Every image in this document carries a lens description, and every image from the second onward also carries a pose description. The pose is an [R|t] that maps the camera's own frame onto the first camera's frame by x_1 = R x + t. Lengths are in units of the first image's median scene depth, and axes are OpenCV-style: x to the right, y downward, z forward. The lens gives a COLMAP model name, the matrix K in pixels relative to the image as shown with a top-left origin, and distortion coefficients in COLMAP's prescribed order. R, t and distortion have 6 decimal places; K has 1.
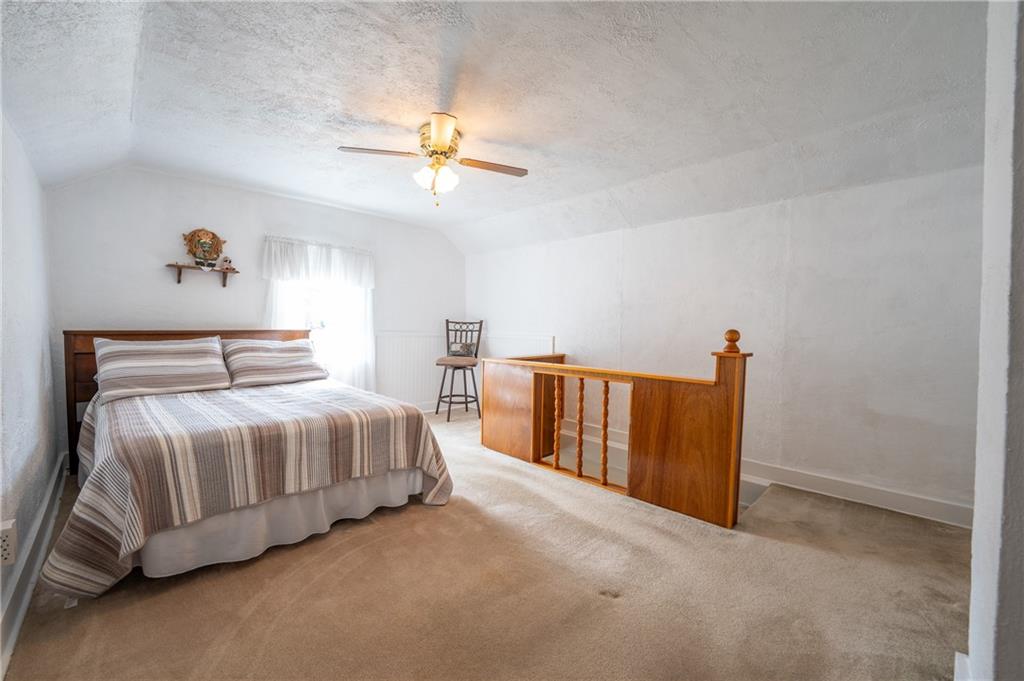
lens RADIAL K [[419.2, 0, 513.1], [0, 419.2, 333.3], [0, 0, 1]] dist [-0.011056, -0.000848]
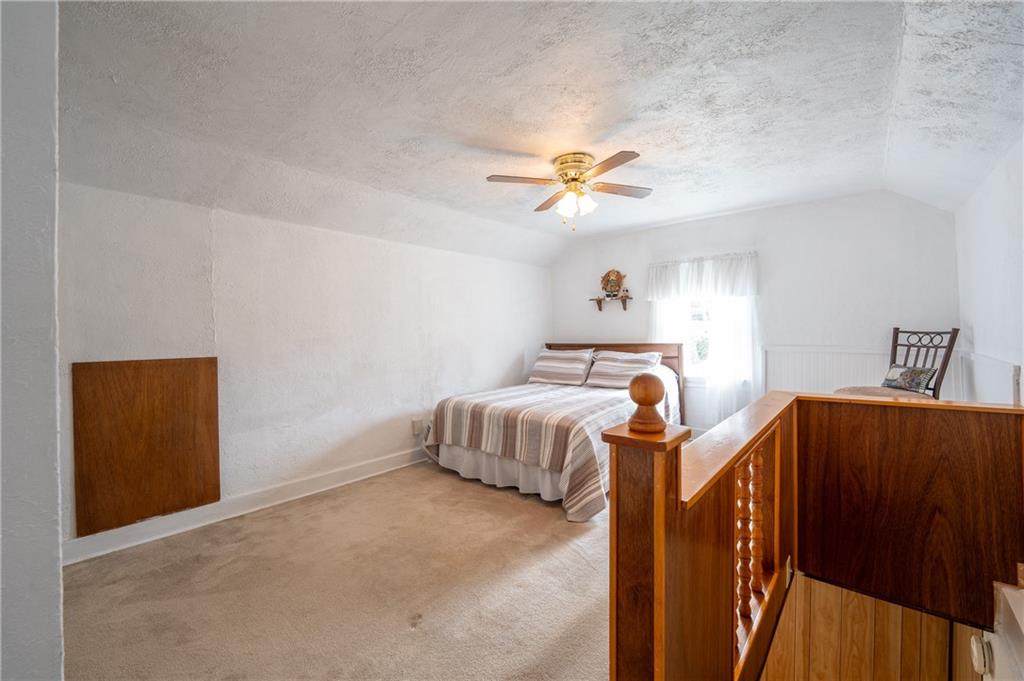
lens RADIAL K [[419.2, 0, 512.7], [0, 419.2, 334.6], [0, 0, 1]] dist [-0.011056, -0.000848]
pose [[0.085466, -0.004657, -0.996330, 0.604803], [0.001499, 0.999989, -0.004546, -0.030481], [0.996340, -0.001105, 0.085472, 0.548071]]
